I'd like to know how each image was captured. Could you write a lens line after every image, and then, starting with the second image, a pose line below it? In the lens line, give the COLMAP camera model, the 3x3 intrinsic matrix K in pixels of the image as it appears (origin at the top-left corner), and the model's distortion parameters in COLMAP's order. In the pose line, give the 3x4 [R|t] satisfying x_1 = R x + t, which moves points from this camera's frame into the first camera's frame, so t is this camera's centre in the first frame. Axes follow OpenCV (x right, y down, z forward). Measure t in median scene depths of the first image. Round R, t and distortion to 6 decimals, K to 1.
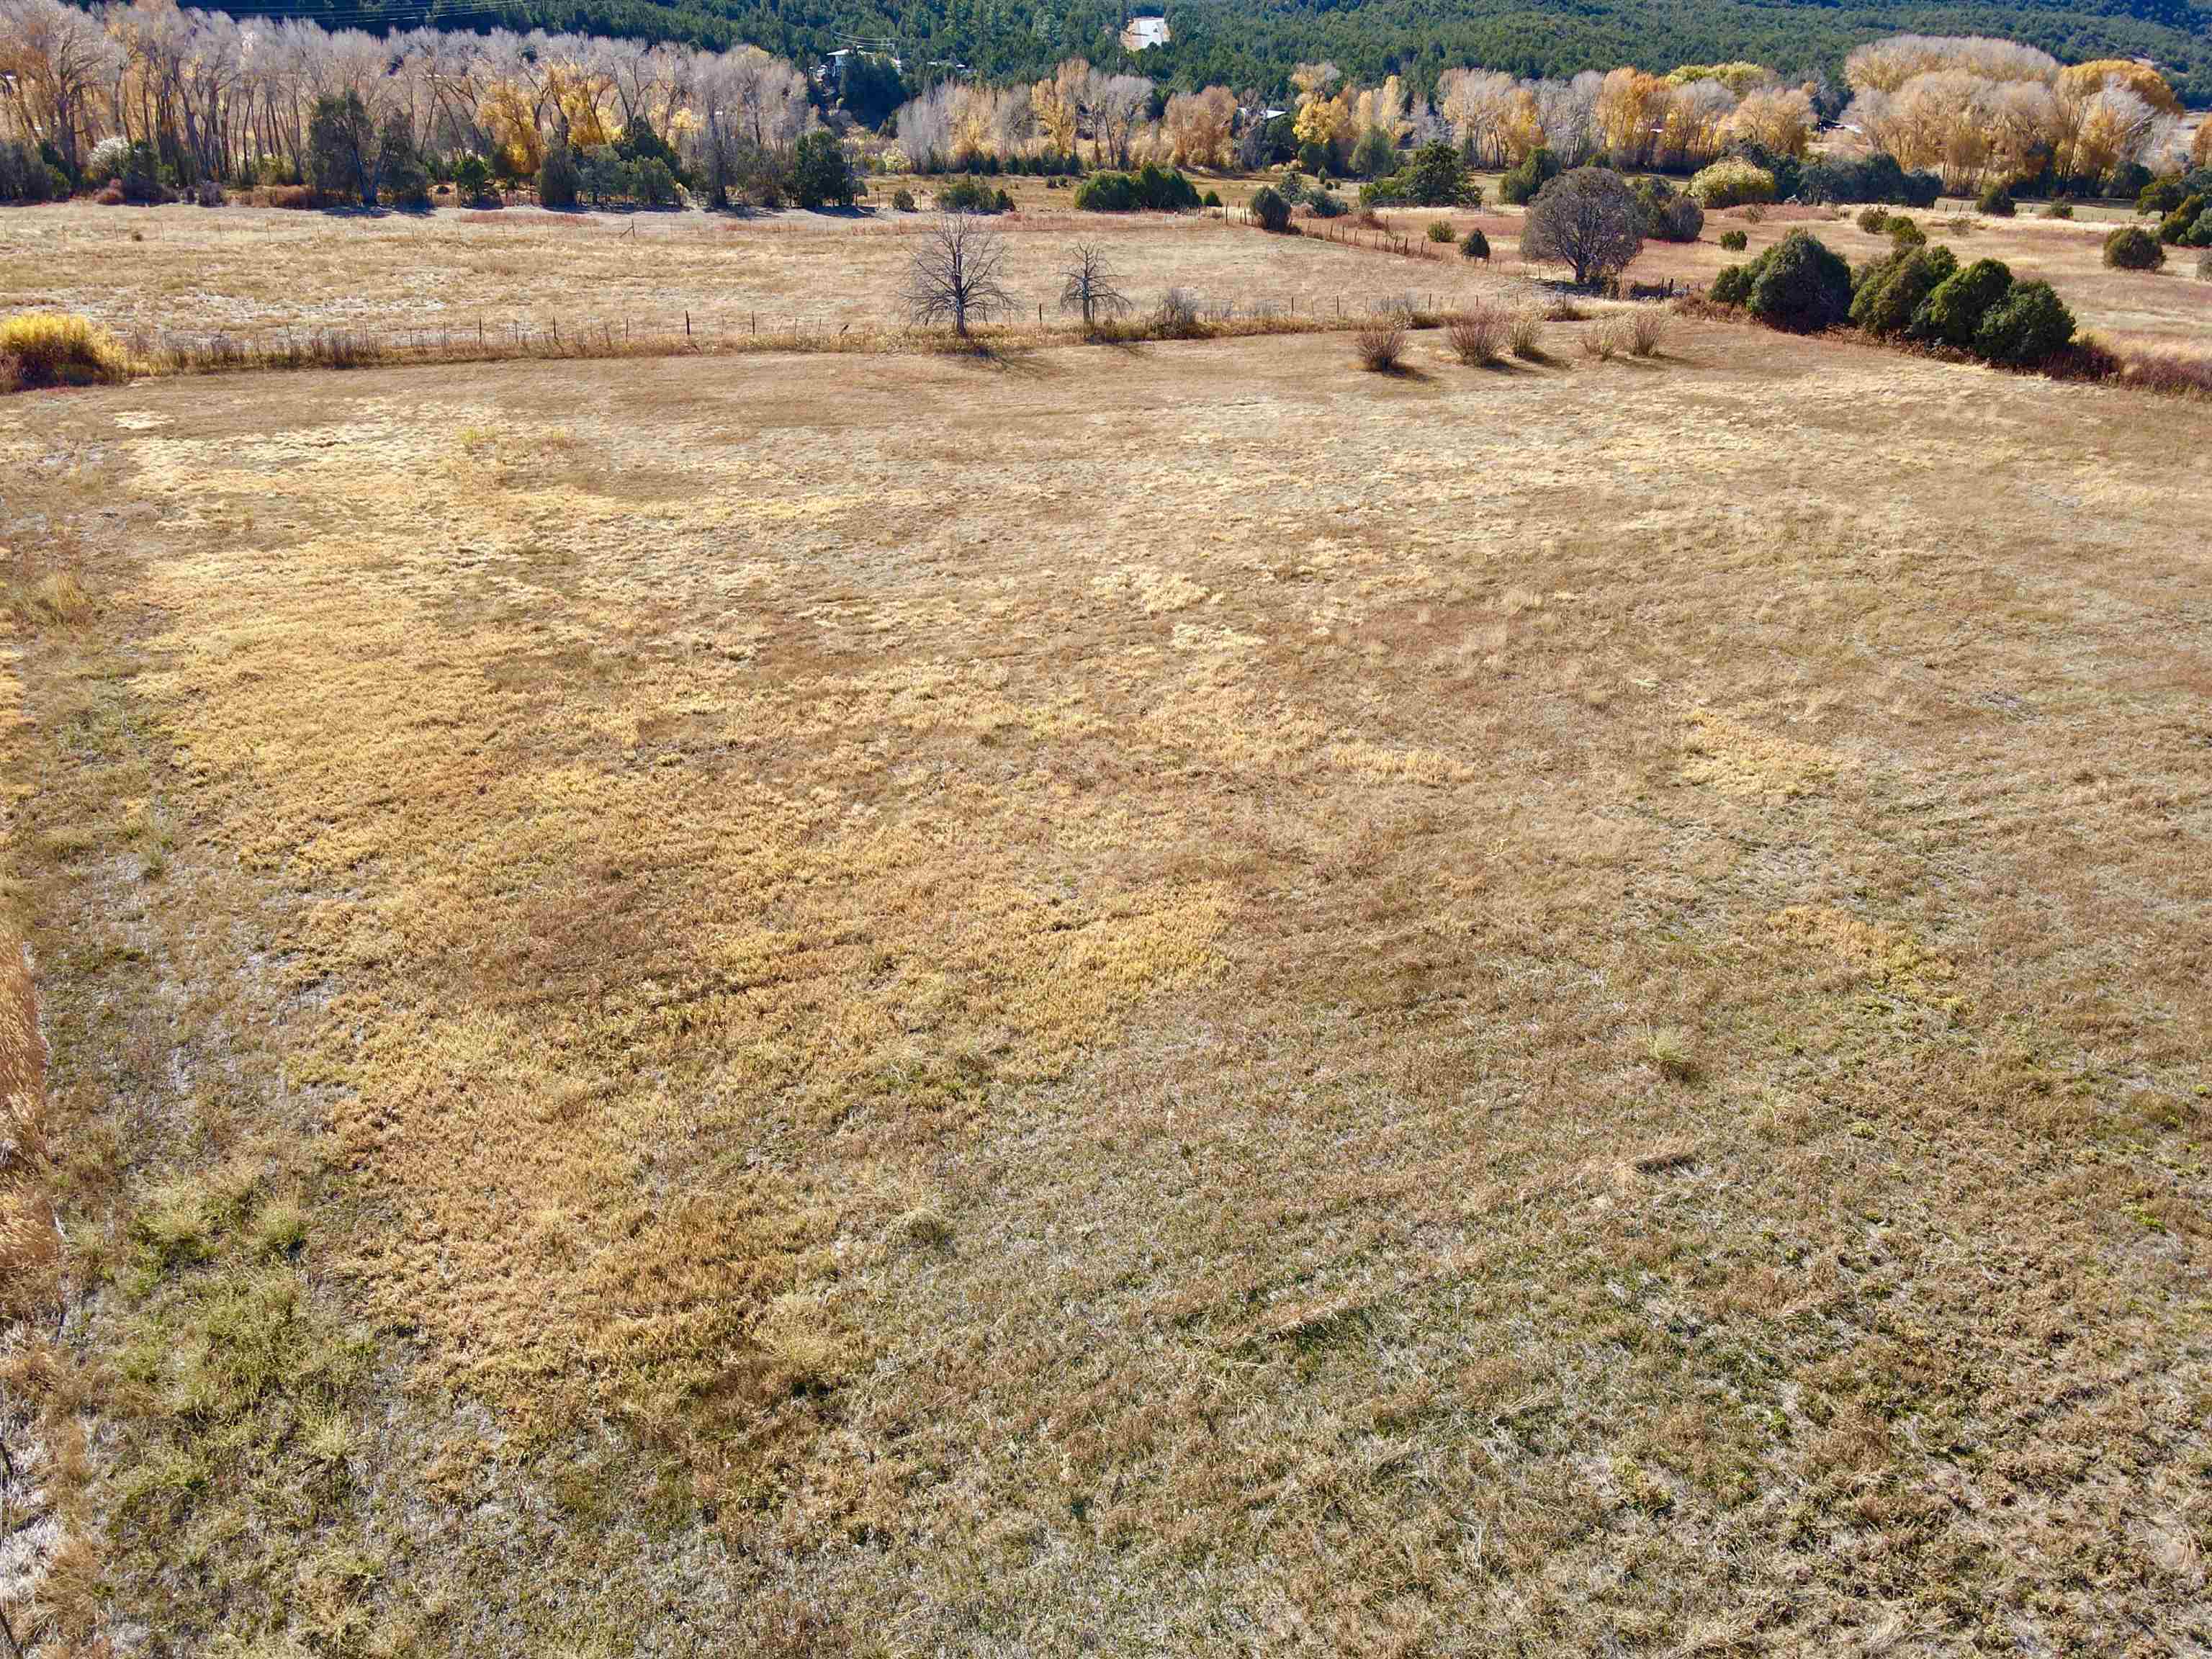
lens RADIAL K [[1615.7, 0, 1105.7], [0, 1615.7, 821.6], [0, 0, 1]] dist [0.011231, 0.005166]
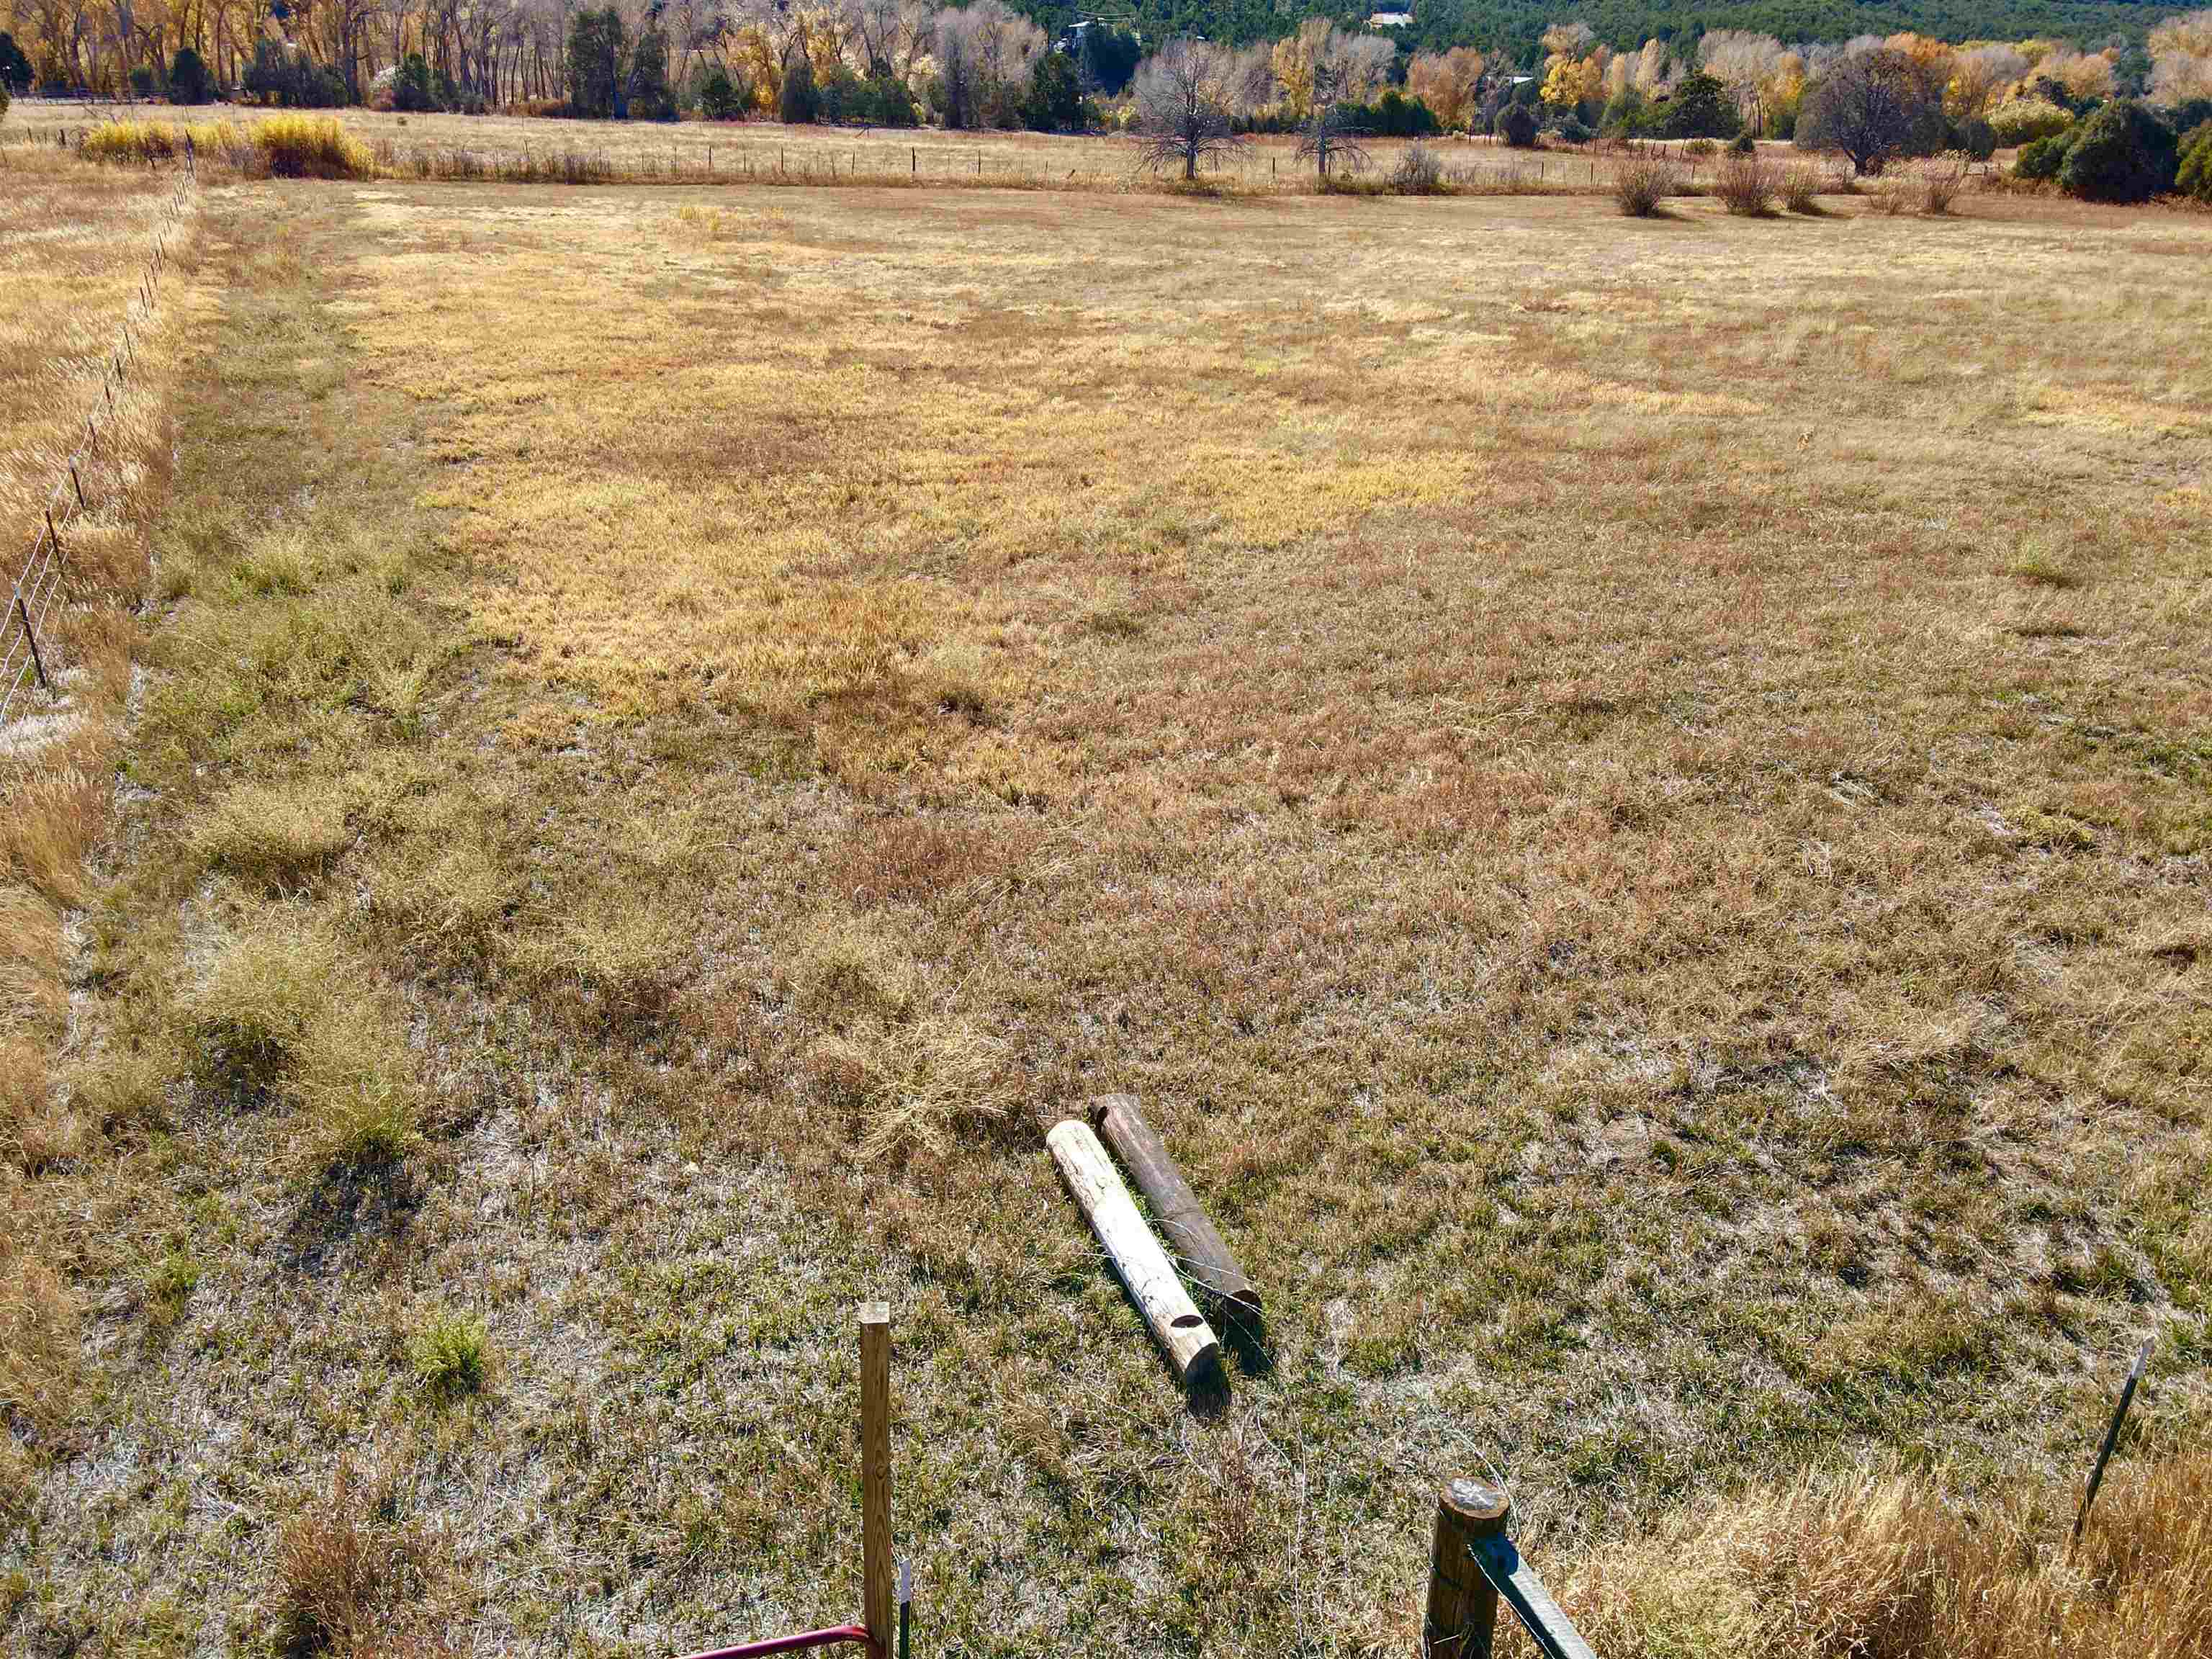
lens RADIAL K [[1609.4, 0, 1106.0], [0, 1609.4, 829.5], [0, 0, 1]] dist [0.017547, 0.001706]
pose [[0.991156, 0.055359, -0.120605, -0.001050], [-0.055732, 0.998446, 0.000285, 0.049114], [0.120433, 0.006439, 0.992701, 0.023920]]
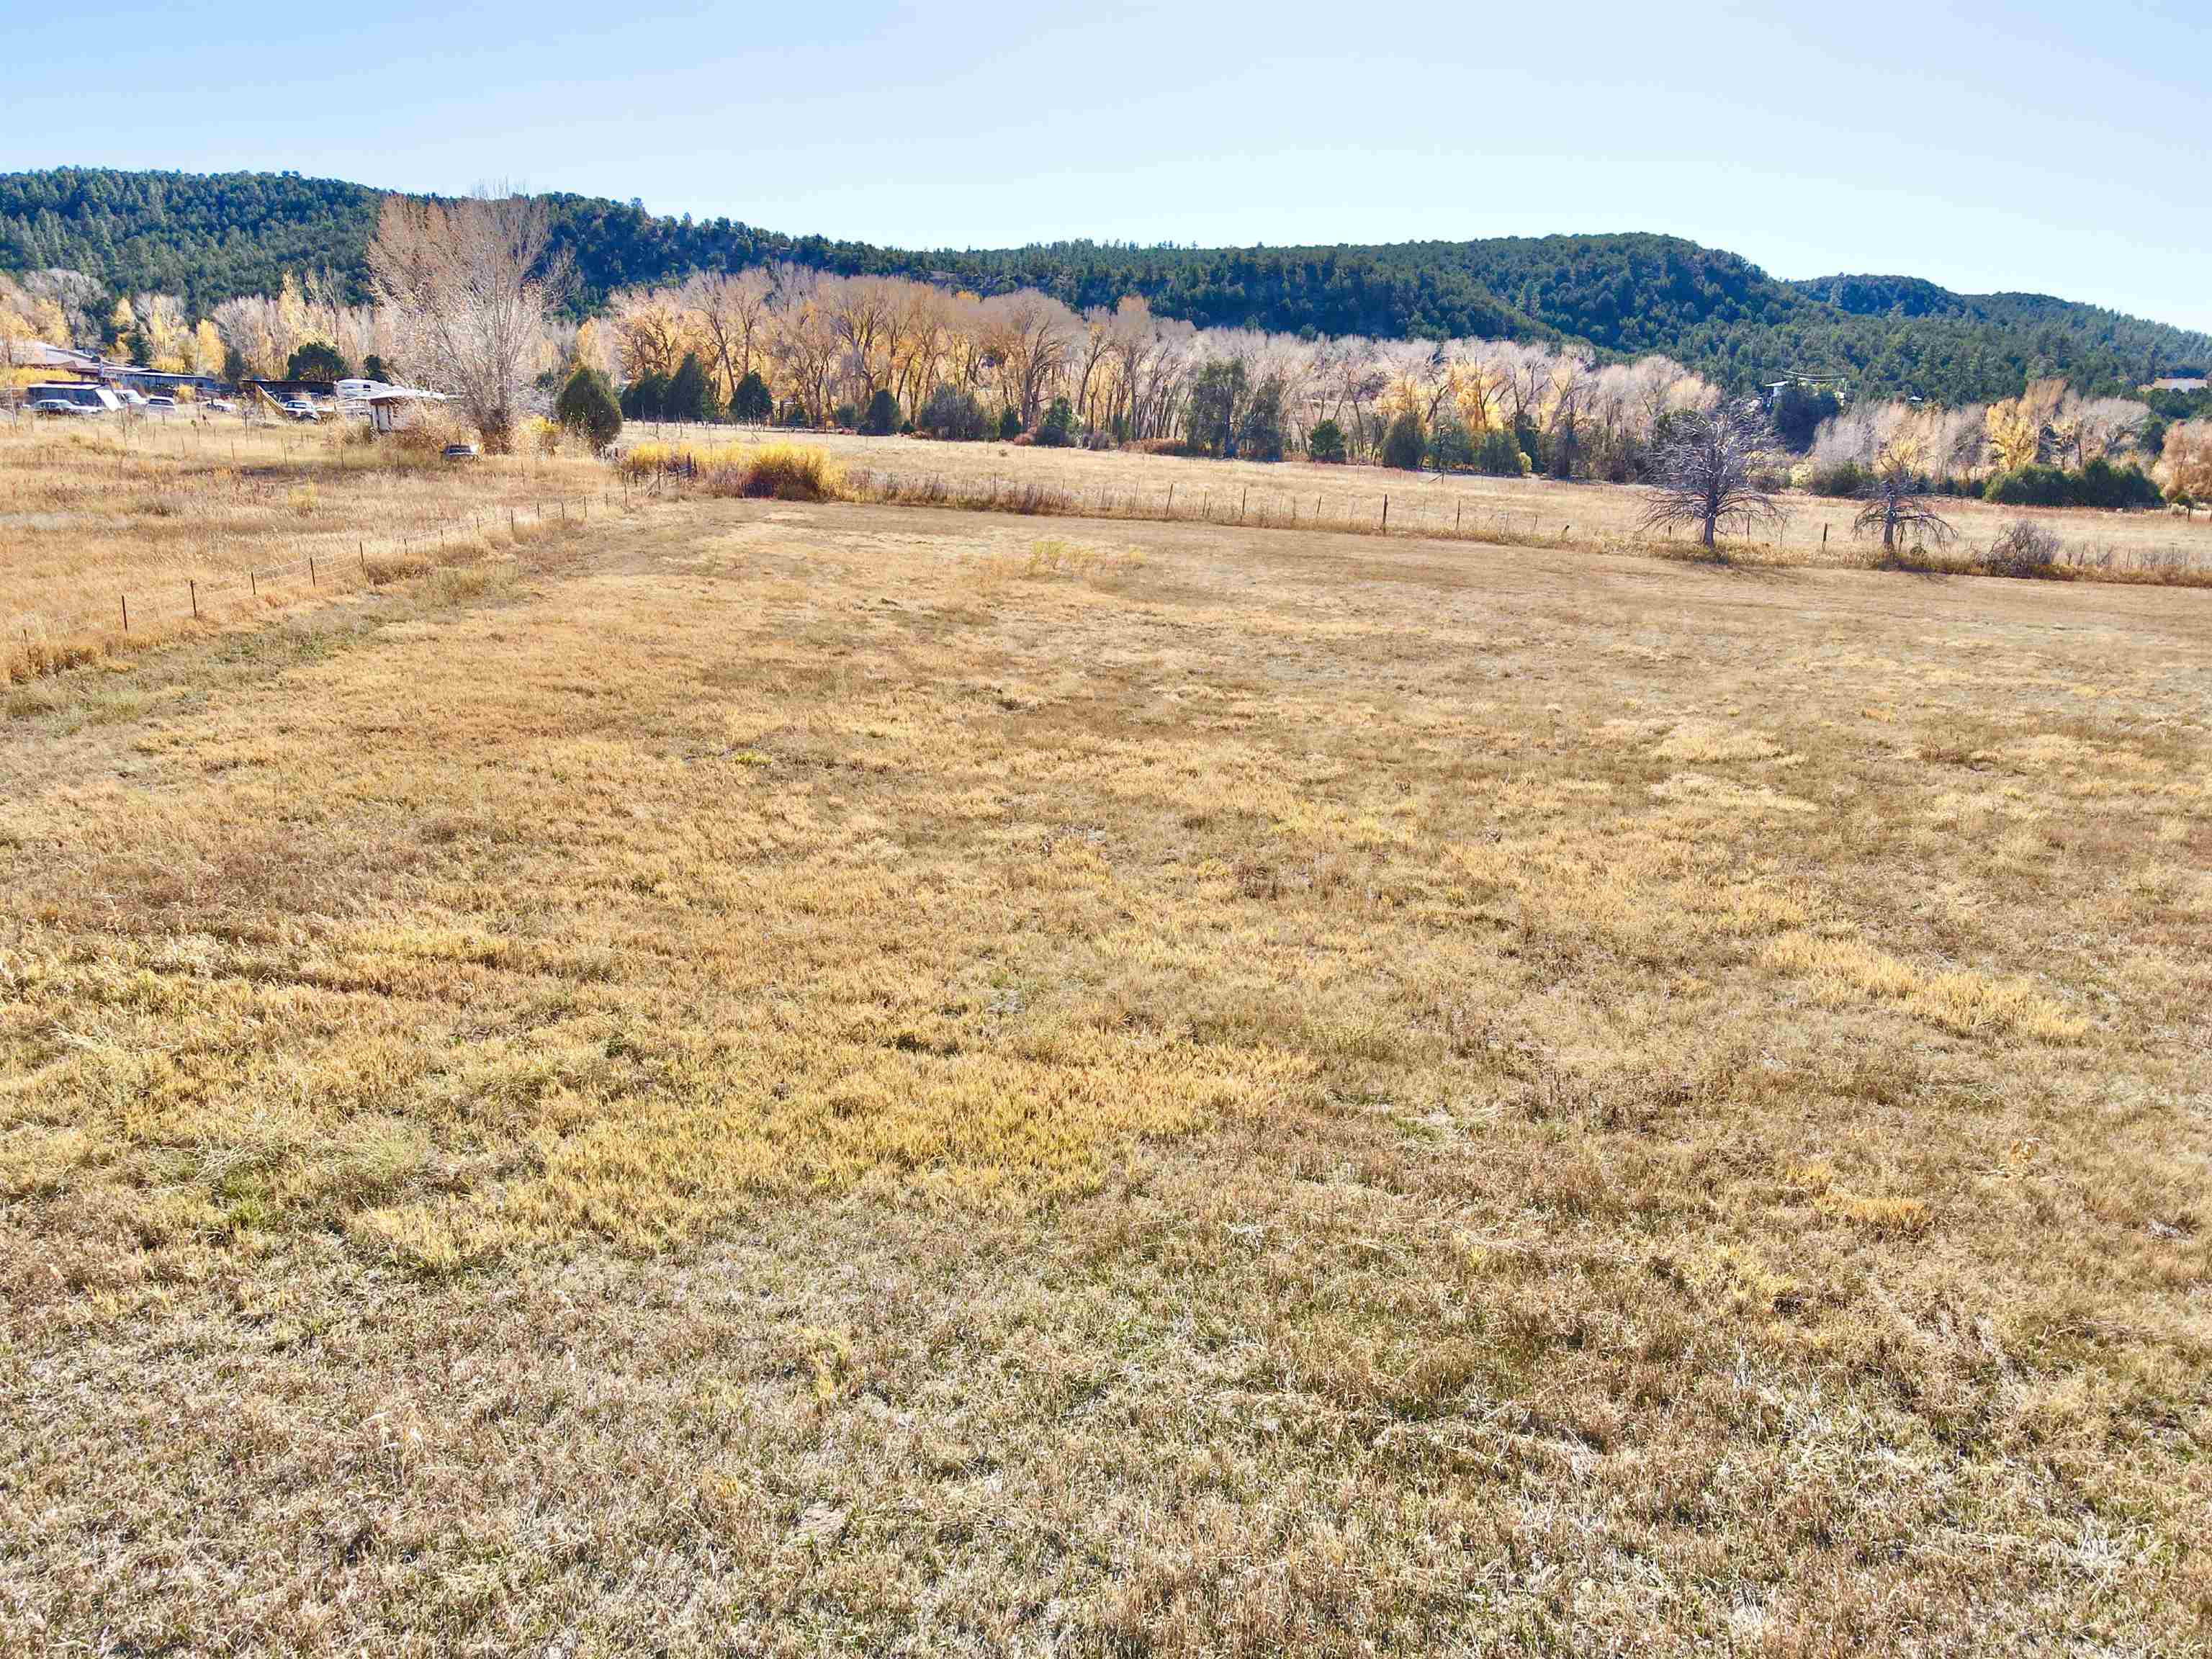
lens RADIAL K [[1609.4, 0, 1106.0], [0, 1609.4, 829.5], [0, 0, 1]] dist [0.017547, 0.001706]
pose [[0.849263, 0.152593, -0.505437, 0.049798], [-0.248303, 0.960281, -0.127300, 0.010064], [0.465937, 0.233613, 0.853421, 0.108467]]
